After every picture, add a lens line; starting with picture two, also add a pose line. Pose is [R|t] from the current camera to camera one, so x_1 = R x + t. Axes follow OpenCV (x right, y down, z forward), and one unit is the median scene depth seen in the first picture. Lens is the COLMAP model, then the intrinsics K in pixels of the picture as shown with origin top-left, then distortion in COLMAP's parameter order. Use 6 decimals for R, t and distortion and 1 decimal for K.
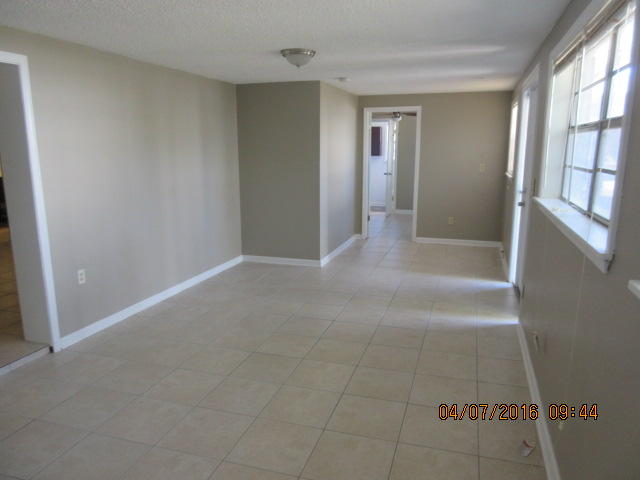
lens RADIAL K [[476.3, 0, 321.2], [0, 476.3, 241.4], [0, 0, 1]] dist [-0.007329, 0.000177]
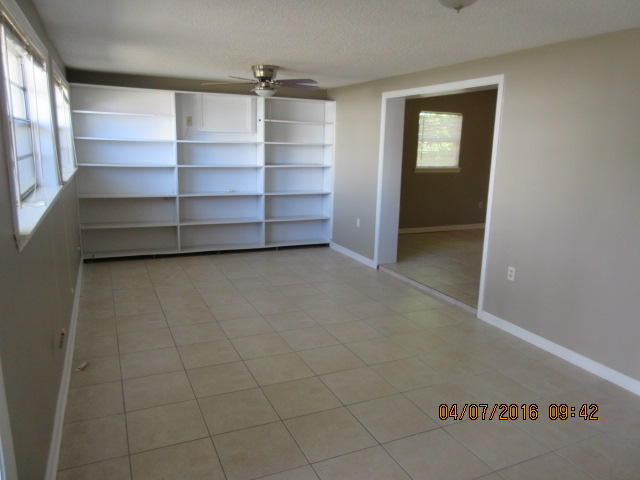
lens RADIAL K [[476.3, 0, 321.2], [0, 476.3, 239.8], [0, 0, 1]] dist [-0.007329, 0.000177]
pose [[-0.740625, 0.121566, -0.660830, 0.490930], [-0.149604, 0.928974, 0.338563, -0.287795], [0.655052, 0.349611, -0.669835, 1.403511]]
